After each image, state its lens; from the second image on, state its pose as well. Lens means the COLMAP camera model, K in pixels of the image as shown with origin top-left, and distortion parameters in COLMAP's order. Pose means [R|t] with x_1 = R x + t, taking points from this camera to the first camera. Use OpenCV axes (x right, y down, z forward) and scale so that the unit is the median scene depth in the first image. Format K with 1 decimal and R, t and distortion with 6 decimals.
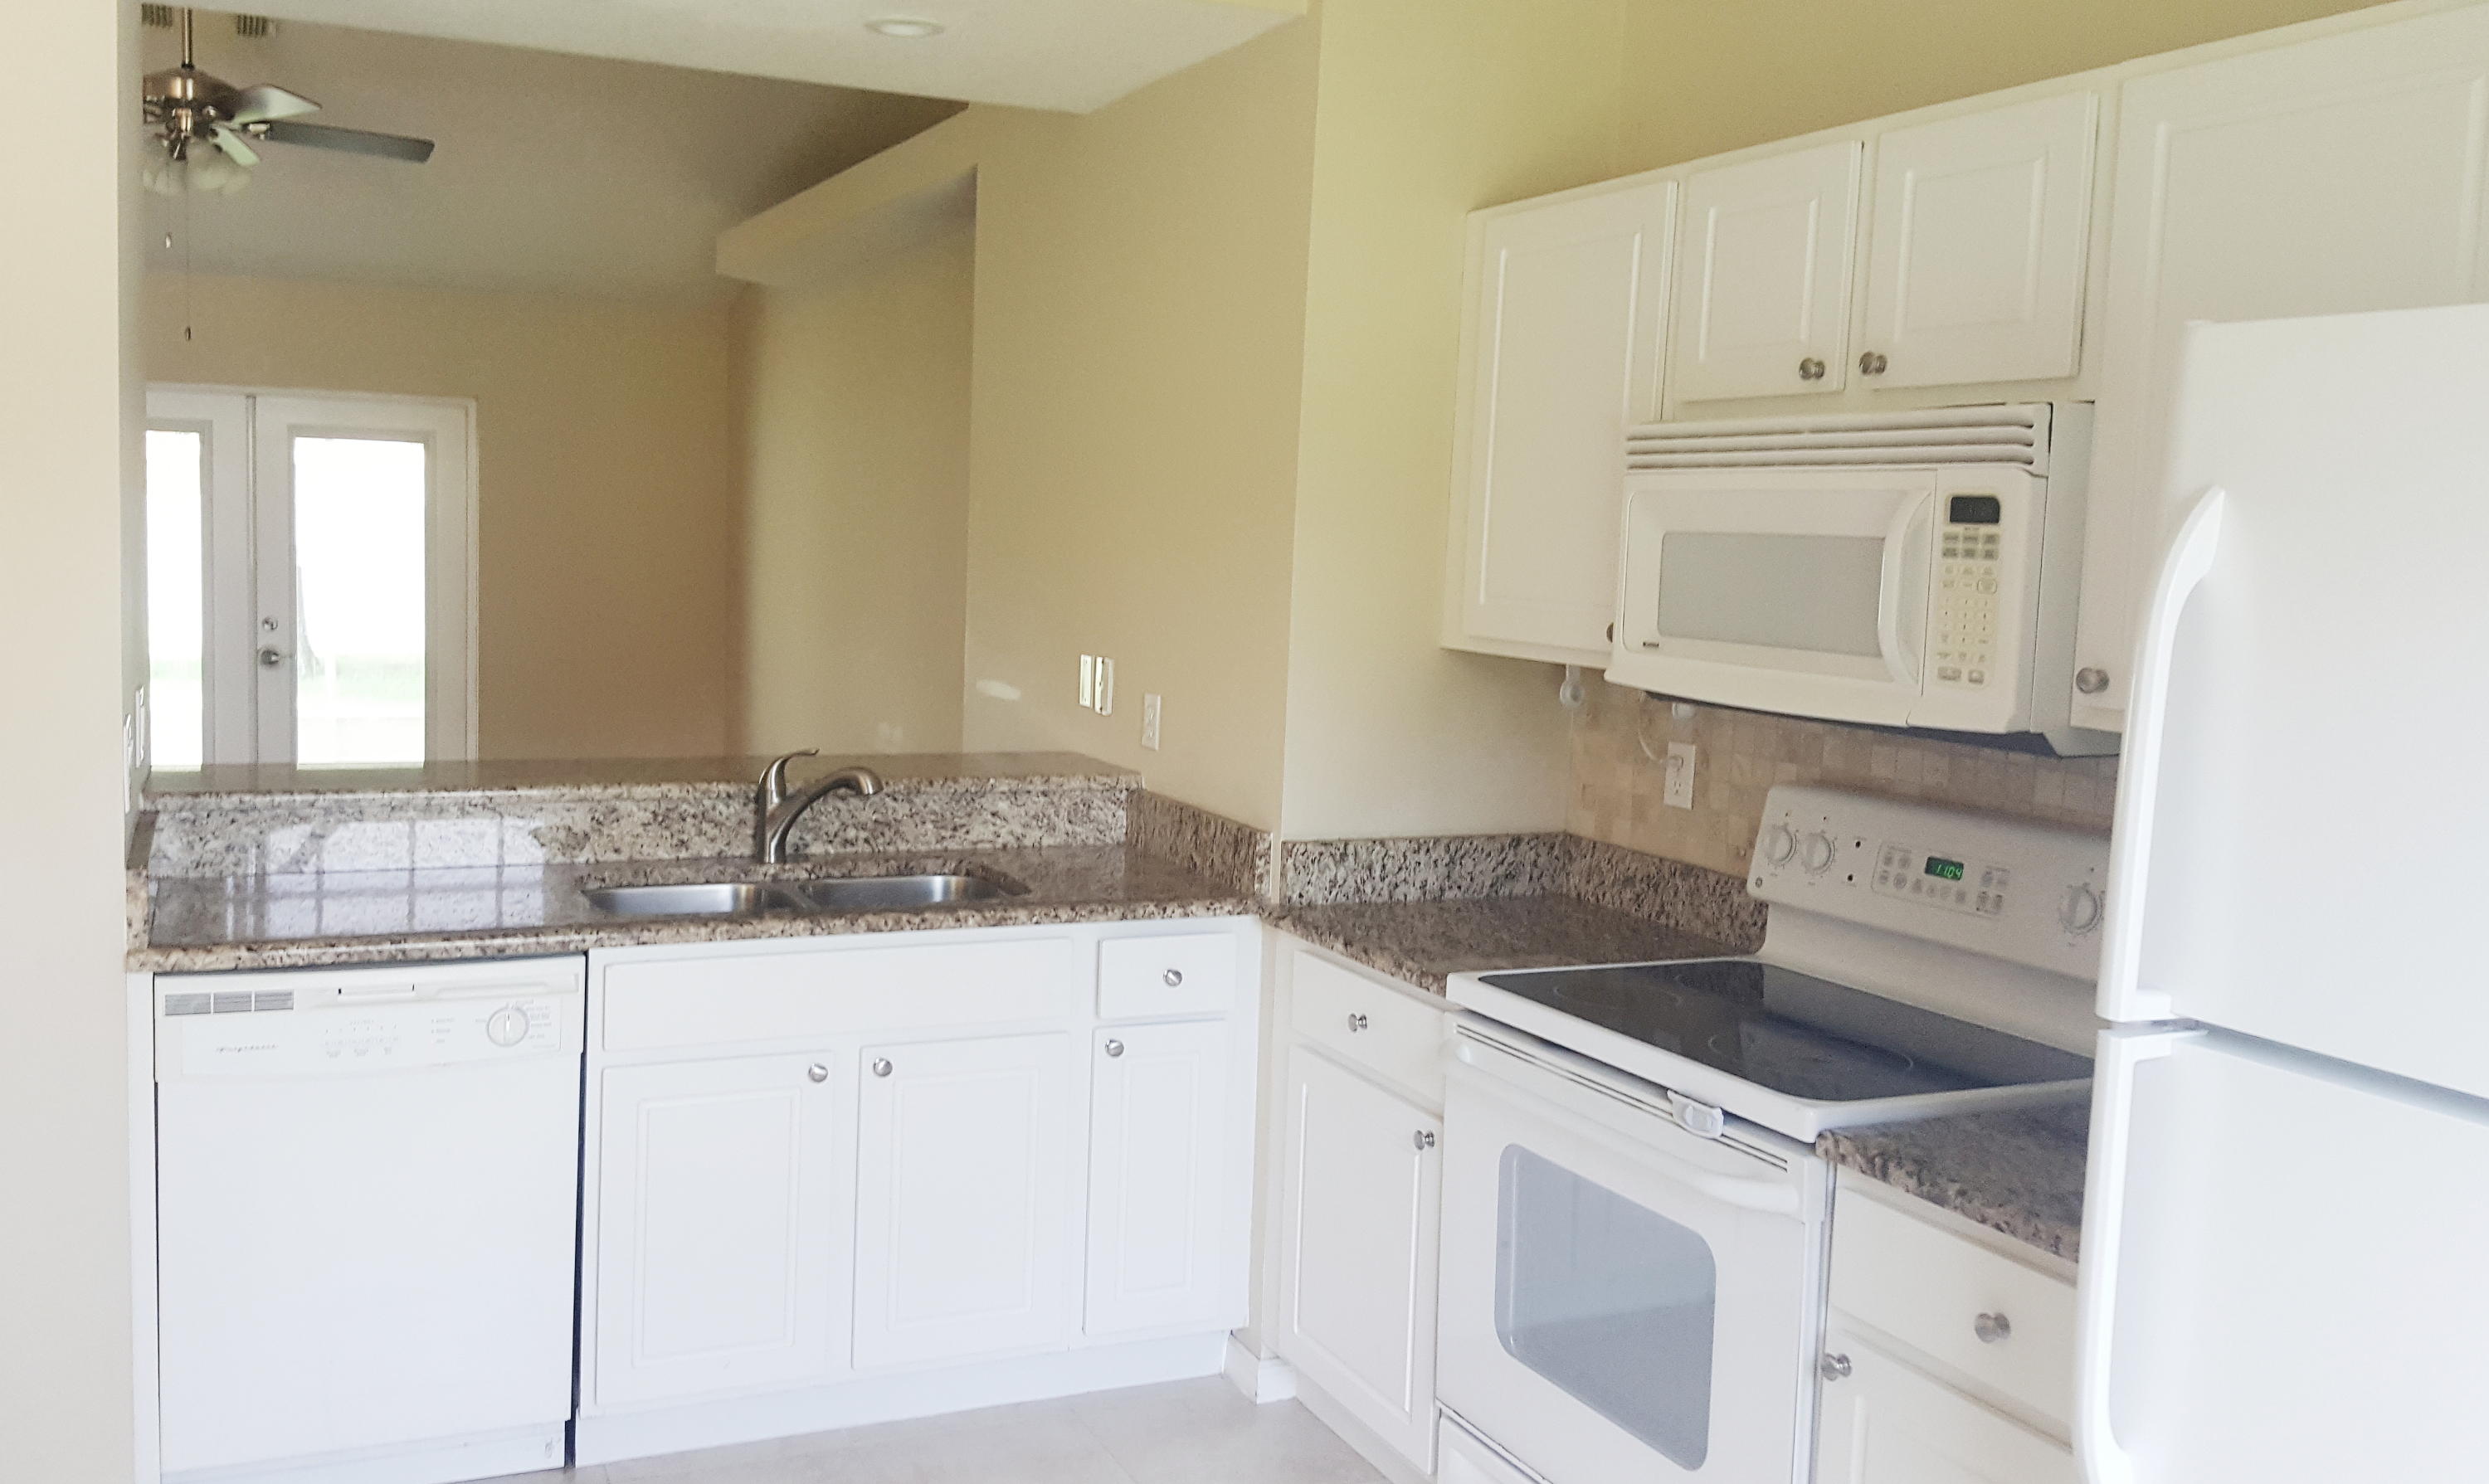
lens RADIAL K [[2180.2, 0, 1244.5], [0, 2180.2, 742.0], [0, 0, 1]] dist [-0.001474, -0.002534]
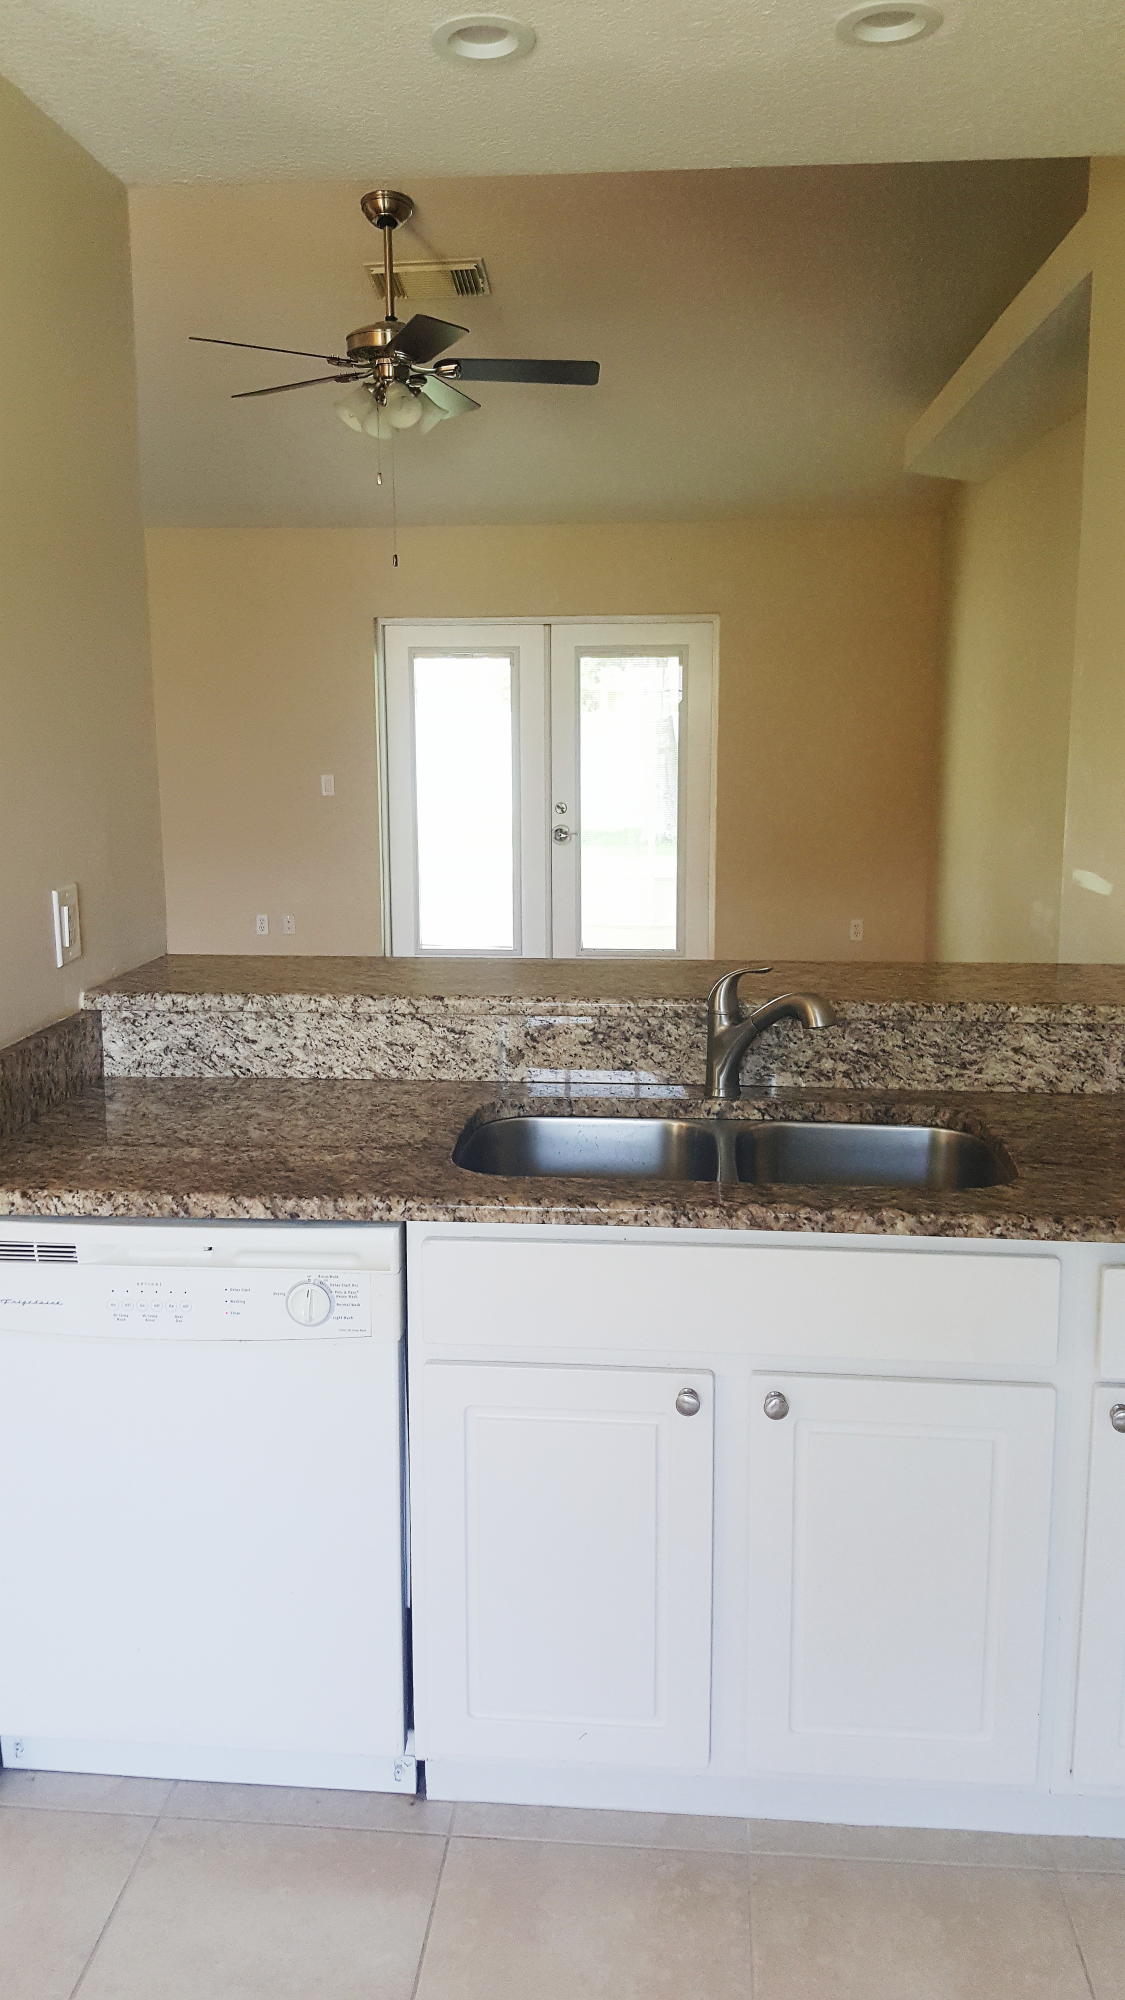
lens RADIAL K [[1520.0, 0, 554.5], [0, 1520.0, 948.8], [0, 0, 1]] dist [0.111148, -0.003005]
pose [[0.844099, 0.040547, -0.534652, 0.043144], [-0.016489, 0.998628, 0.049702, -0.030571], [0.535934, -0.033138, 0.843609, 0.468355]]
